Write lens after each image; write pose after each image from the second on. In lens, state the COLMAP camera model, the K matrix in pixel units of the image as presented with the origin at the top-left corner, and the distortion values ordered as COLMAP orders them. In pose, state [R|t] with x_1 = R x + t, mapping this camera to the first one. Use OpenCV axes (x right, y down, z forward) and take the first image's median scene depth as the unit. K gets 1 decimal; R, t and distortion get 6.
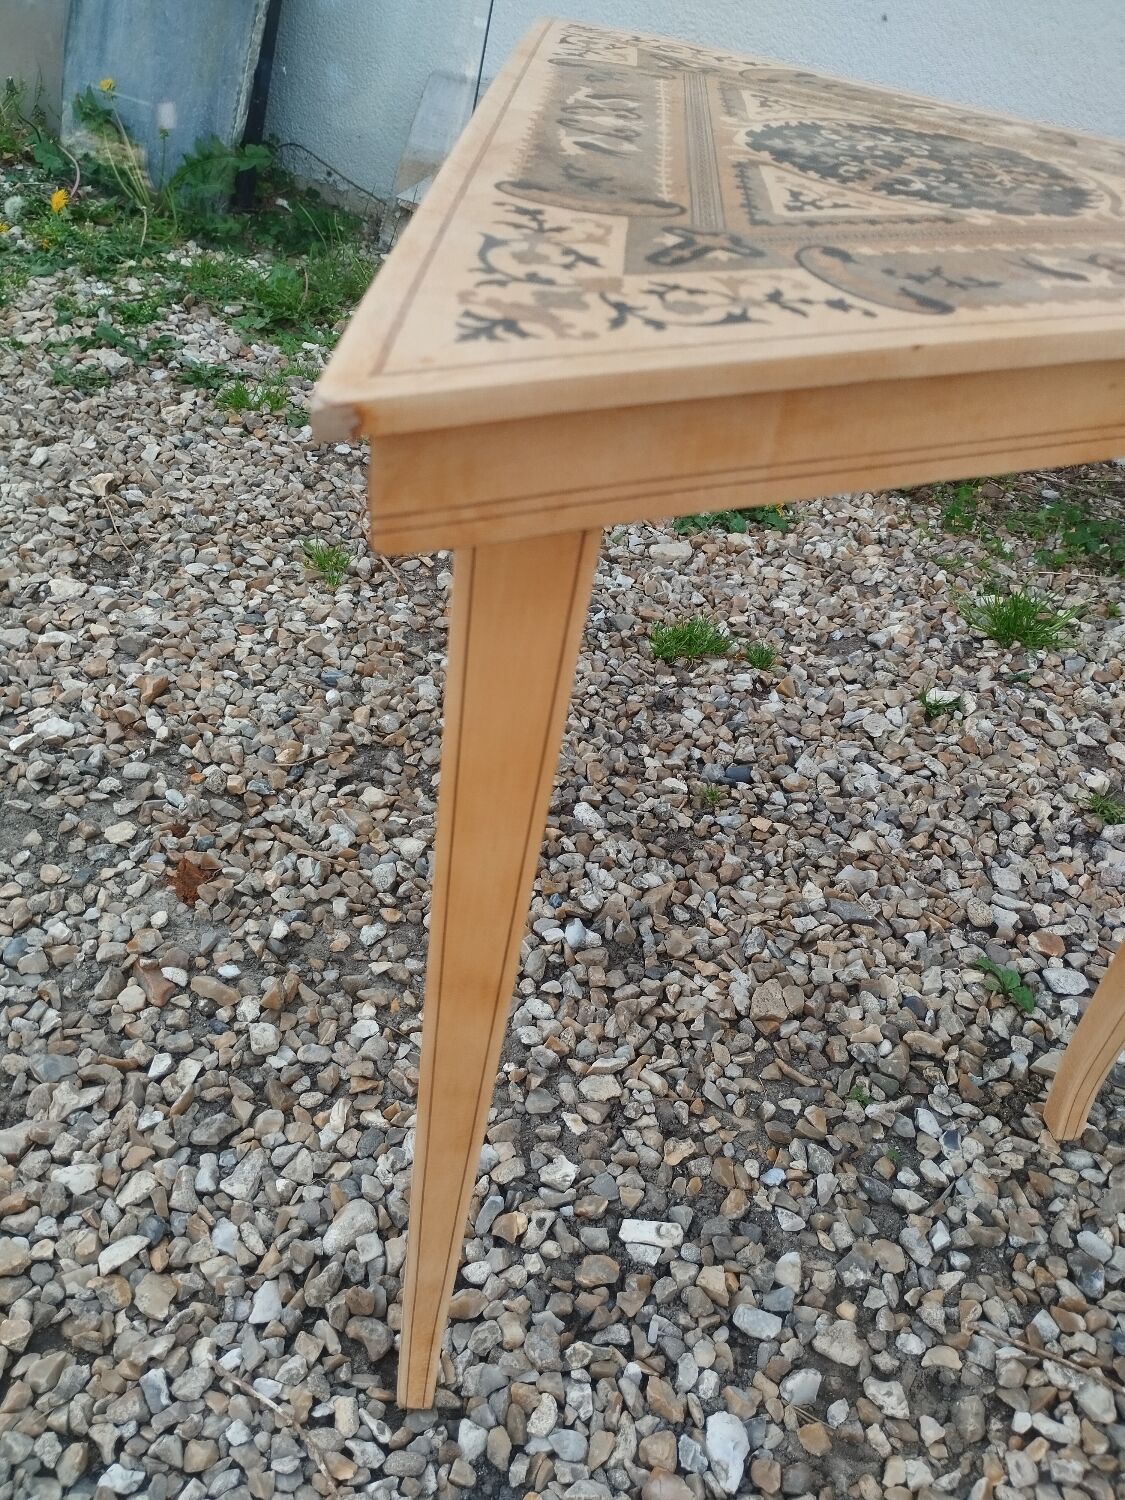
lens RADIAL K [[1298.5, 0, 561.2], [0, 1298.5, 729.9], [0, 0, 1]] dist [0.070296, -0.086616]
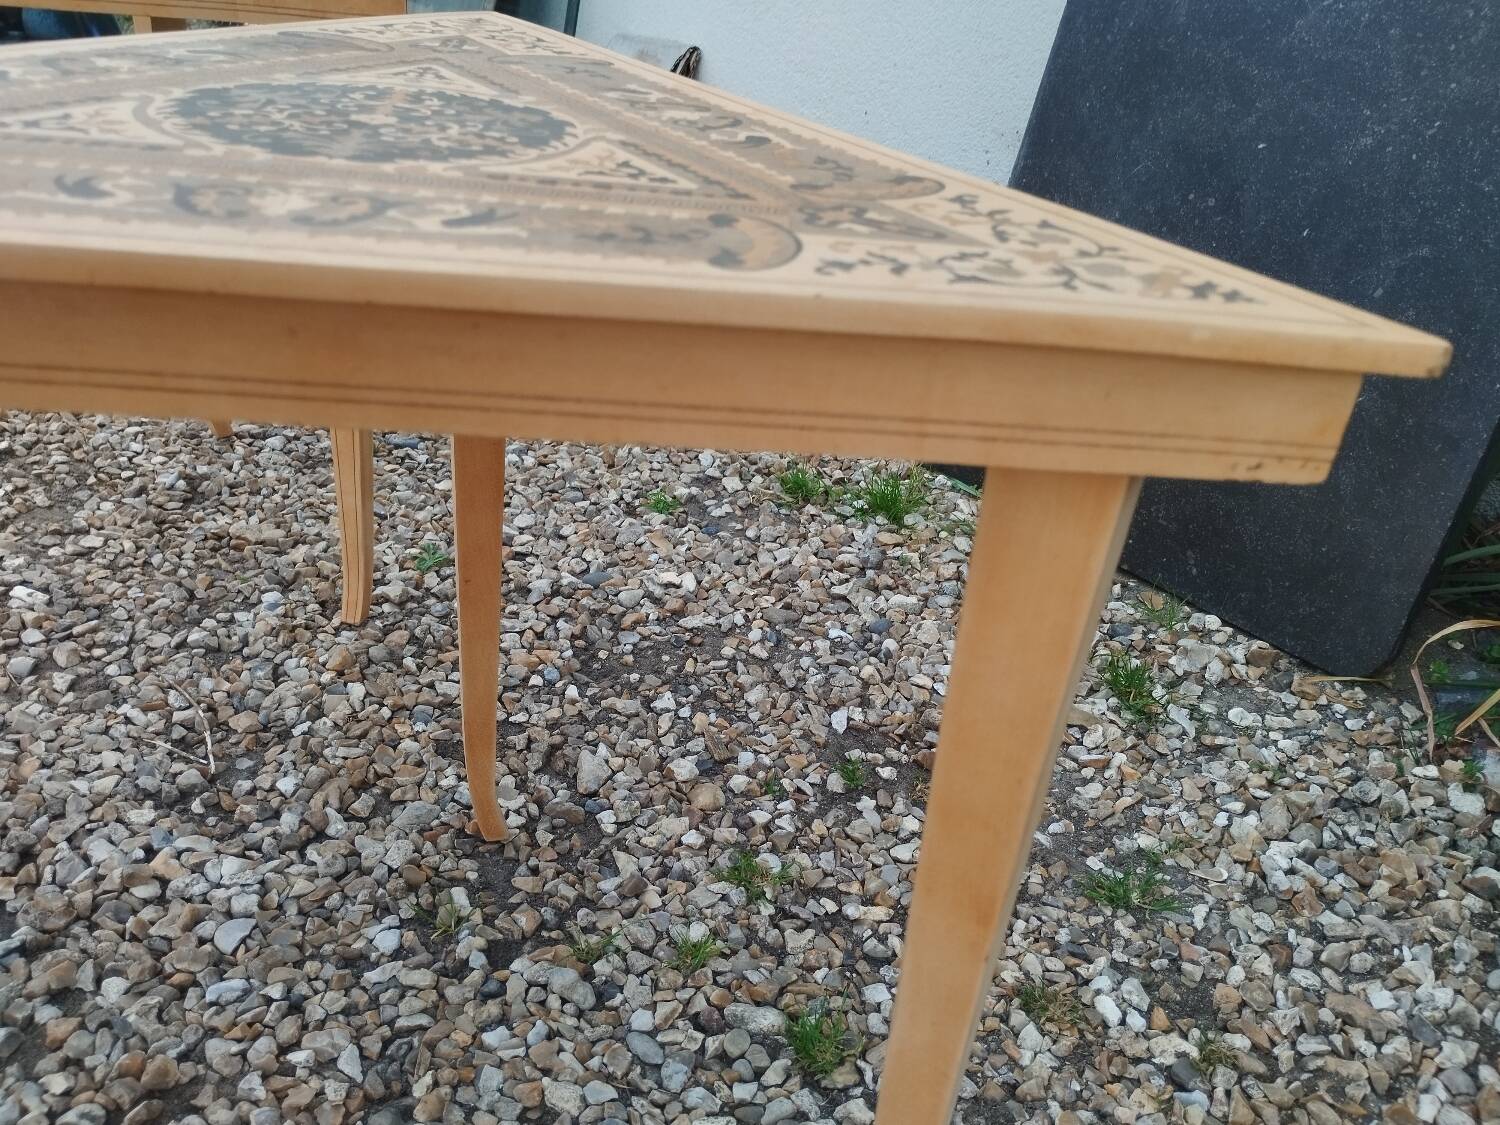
lens RADIAL K [[1263.5, 0, 733.0], [0, 1263.5, 560.8], [0, 0, 1]] dist [0.052582, -0.066189]
pose [[0.938425, 0.136596, -0.317333, 1.171985], [-0.180898, 0.976816, -0.114485, 0.323299], [0.294338, 0.164841, 0.941378, -0.163680]]
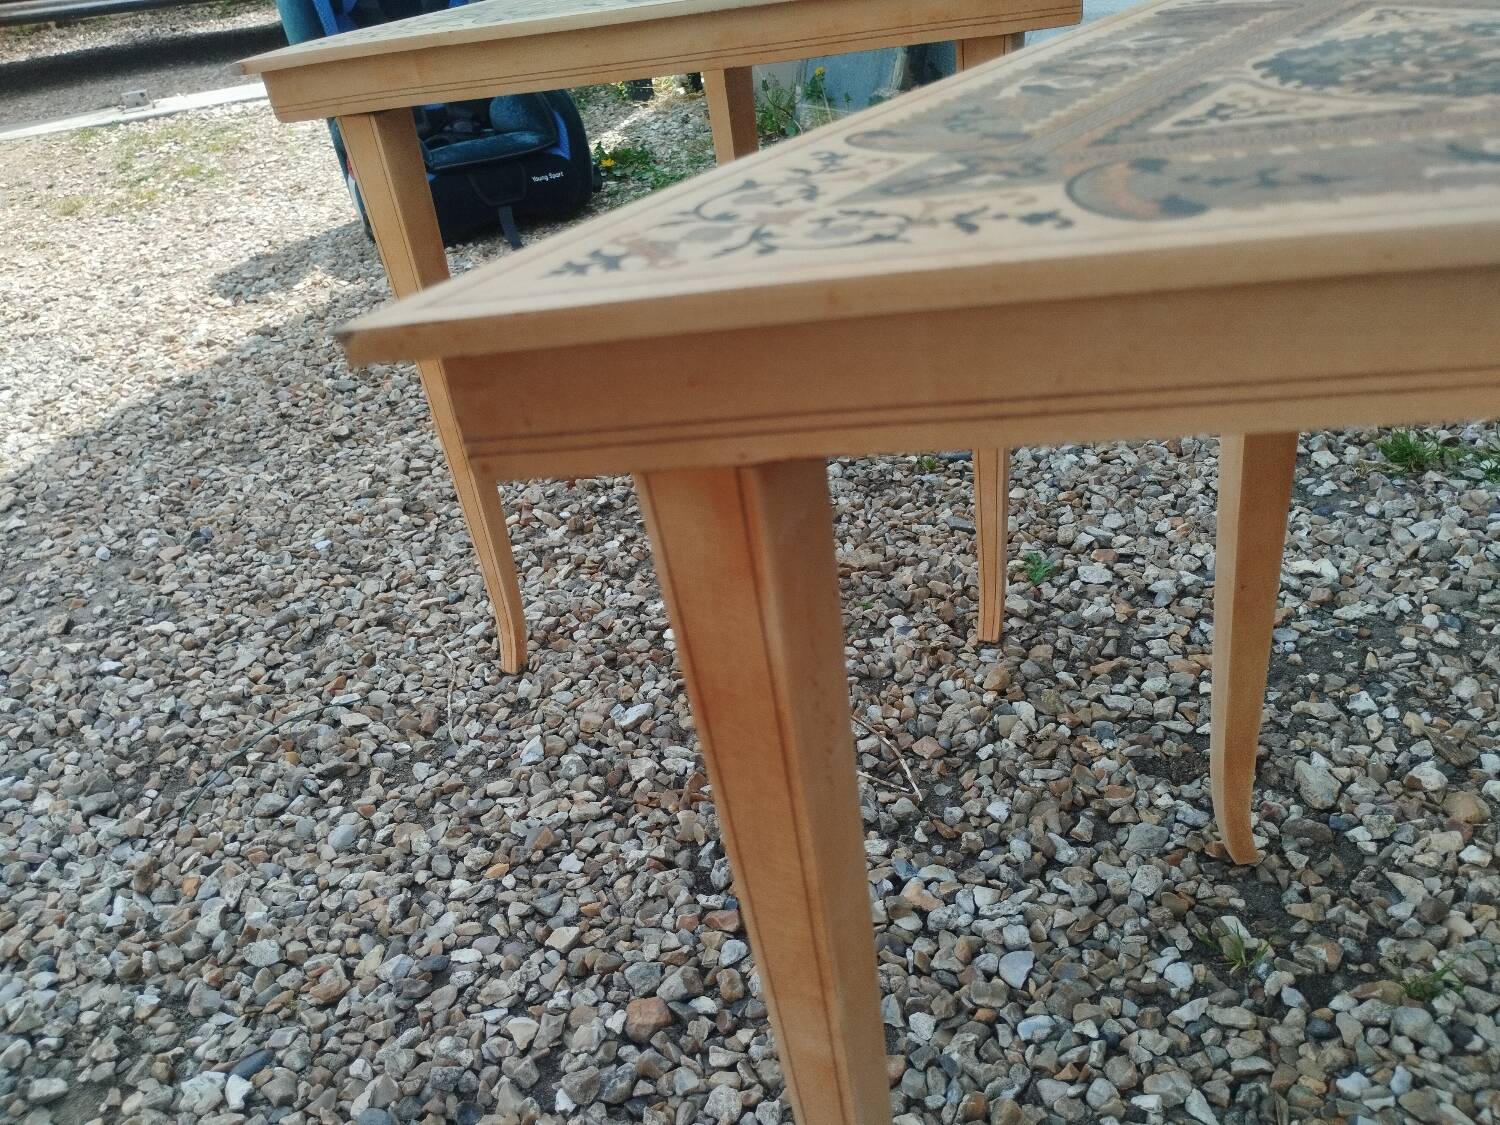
lens RADIAL K [[1249.6, 0, 741.5], [0, 1249.6, 543.3], [0, 0, 1]] dist [0.060725, -0.073480]
pose [[0.831301, 0.045870, -0.553926, 0.884453], [-0.113809, 0.989521, -0.088856, 0.351682], [0.544045, 0.136908, 0.827811, -0.247874]]
